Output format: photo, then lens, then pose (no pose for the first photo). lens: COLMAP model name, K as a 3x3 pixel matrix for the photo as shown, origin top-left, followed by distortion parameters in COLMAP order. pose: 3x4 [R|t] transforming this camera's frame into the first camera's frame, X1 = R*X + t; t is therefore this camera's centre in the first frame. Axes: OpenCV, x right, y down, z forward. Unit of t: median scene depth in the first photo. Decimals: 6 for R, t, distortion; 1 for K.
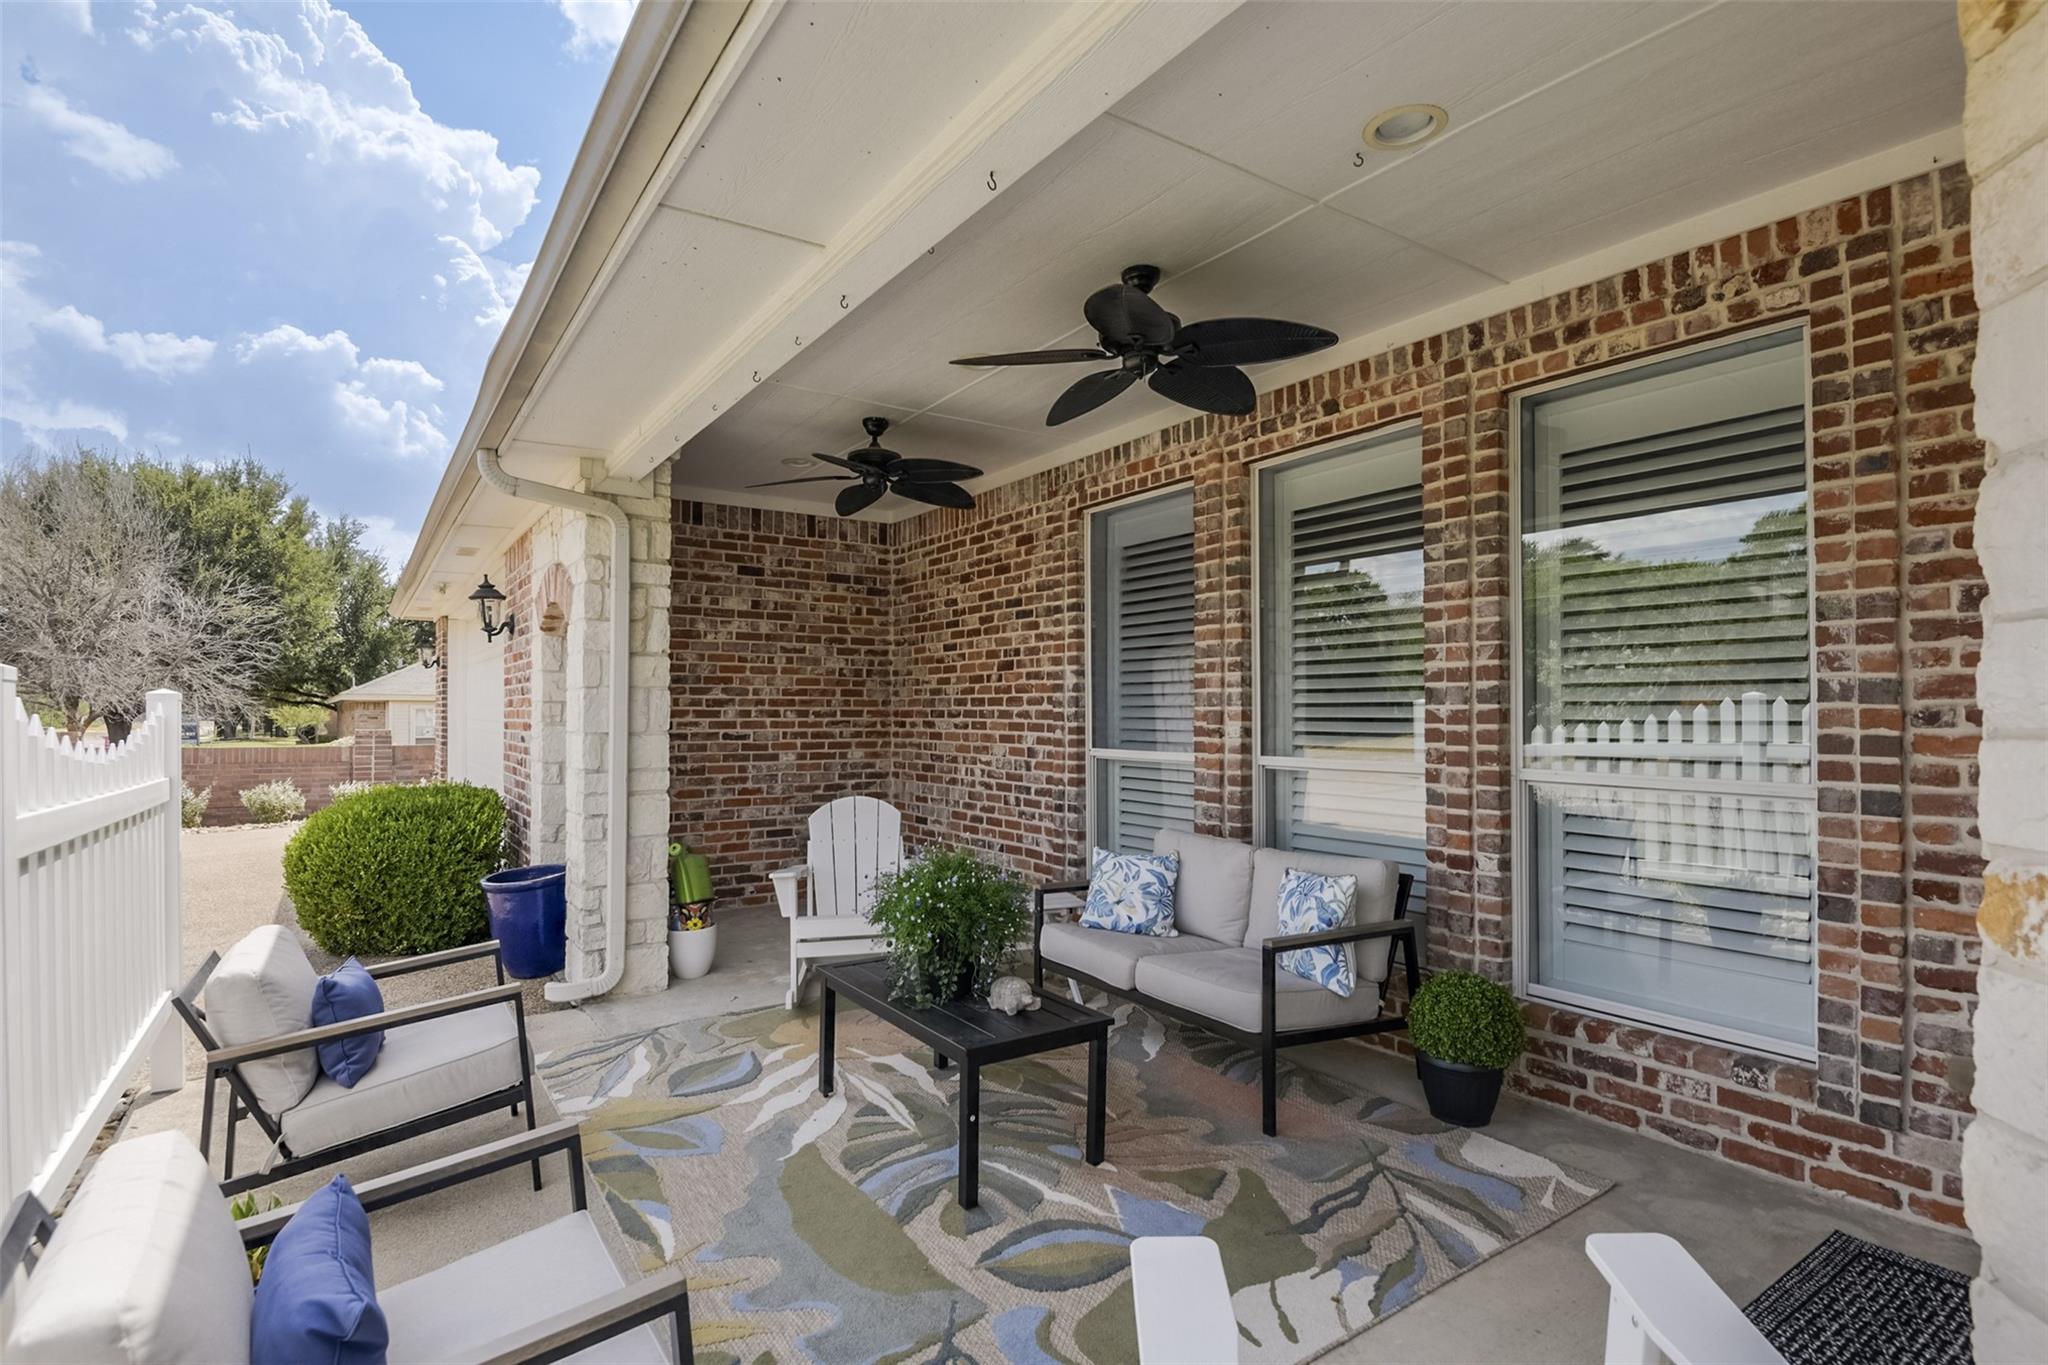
lens RADIAL K [[1055.6, 0, 1024.0], [0, 1055.6, 682.5], [0, 0, 1]] dist [-0.007676, -0.017890]
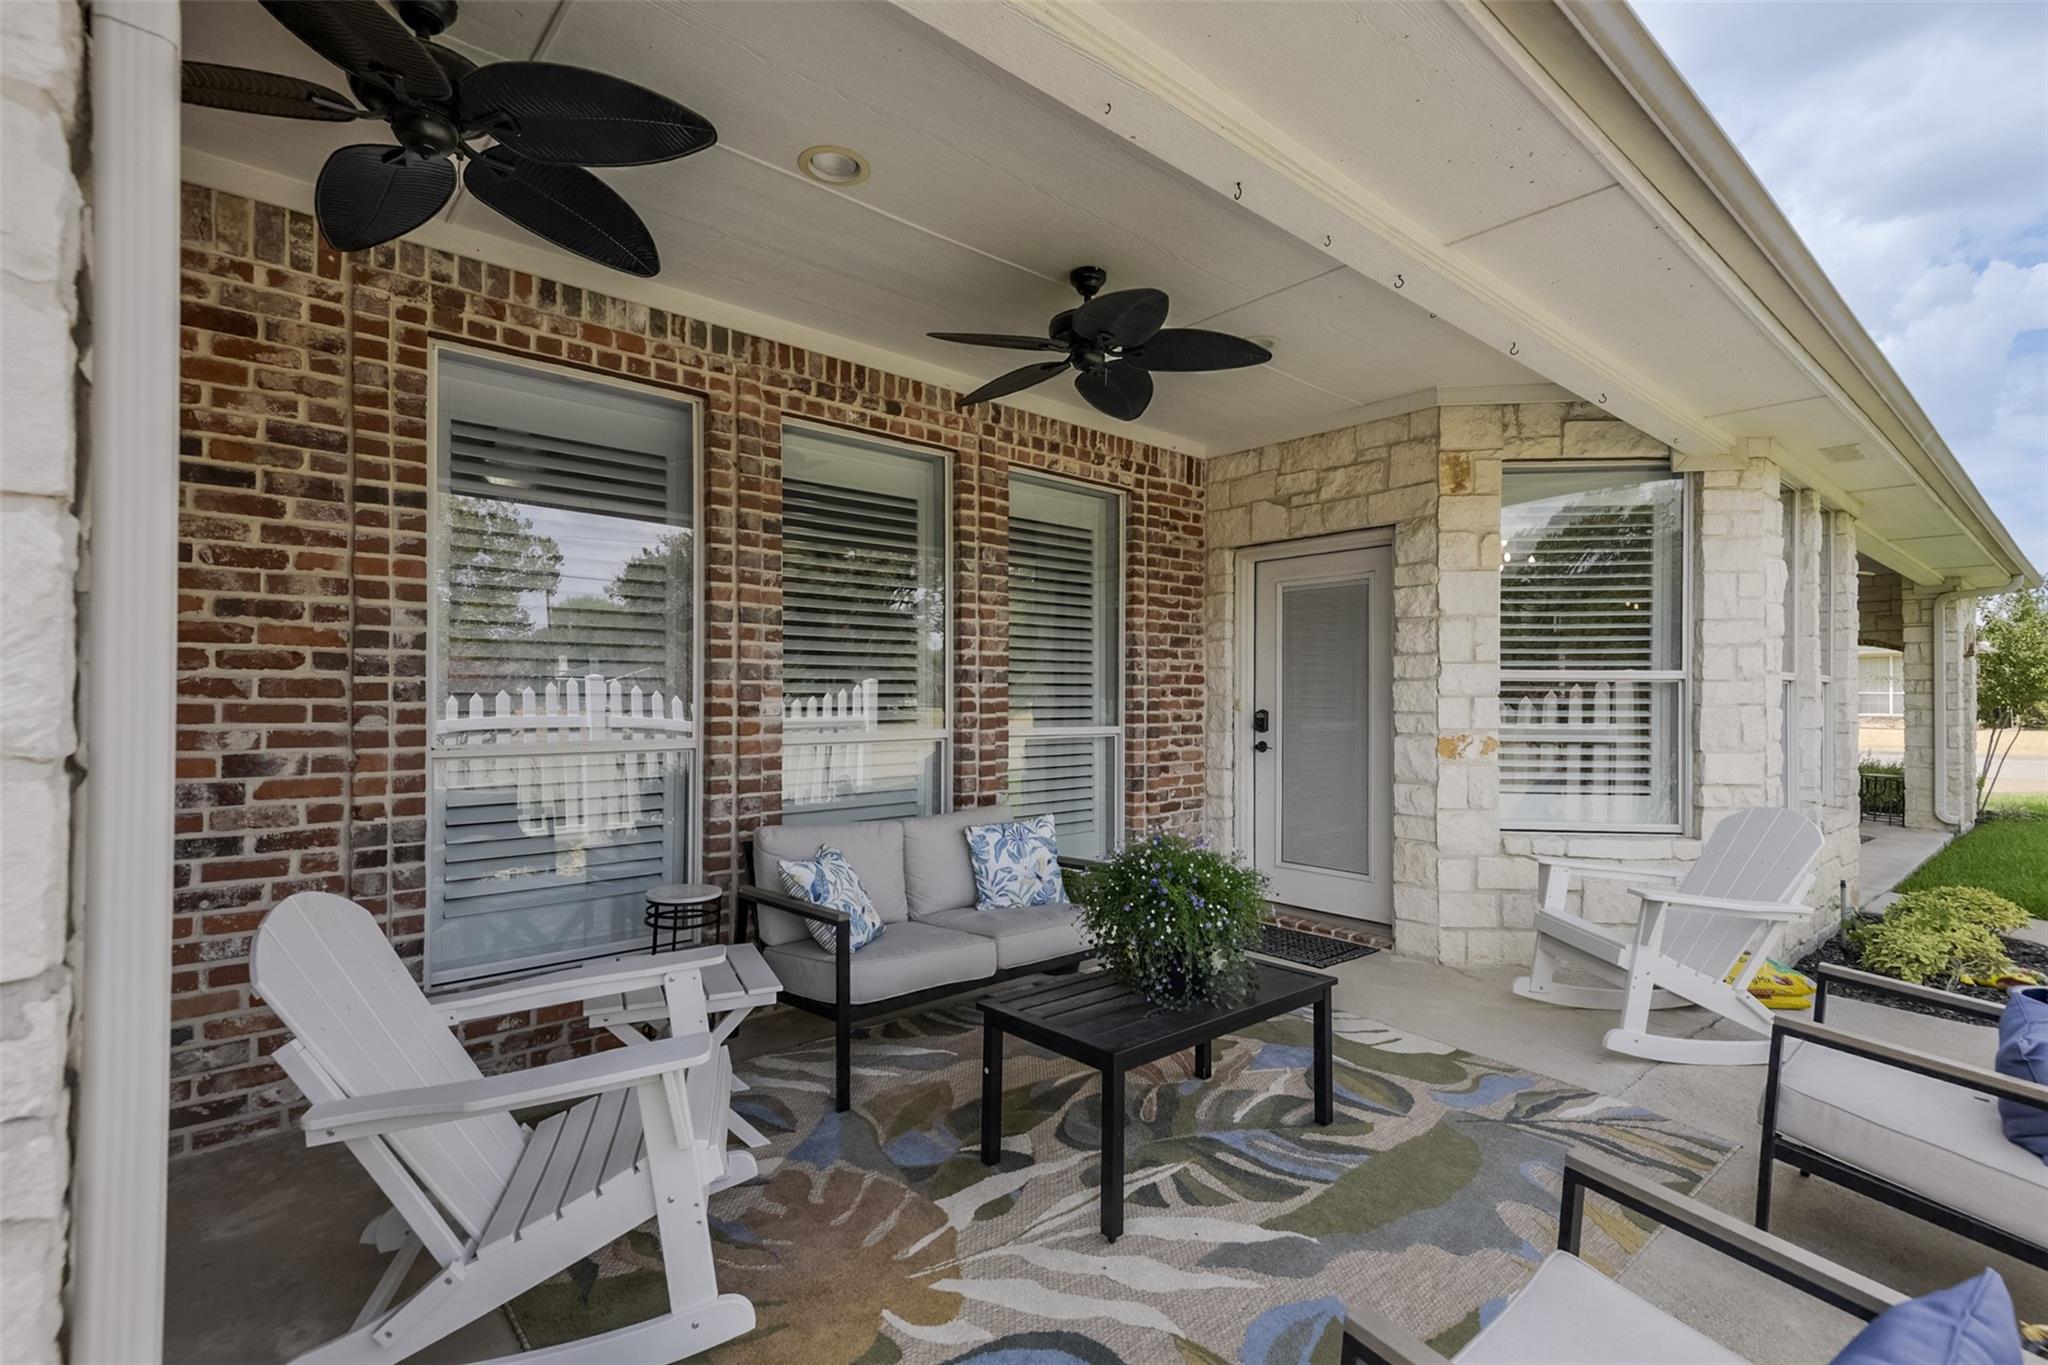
lens RADIAL K [[958.4, 0, 1024.3], [0, 958.4, 673.7], [0, 0, 1]] dist [0.049224, -0.000038]
pose [[-0.161231, 0.014465, 0.986811, -0.692668], [-0.037026, 0.999100, -0.020694, 0.027880], [-0.986222, -0.039874, -0.160550, 0.993228]]
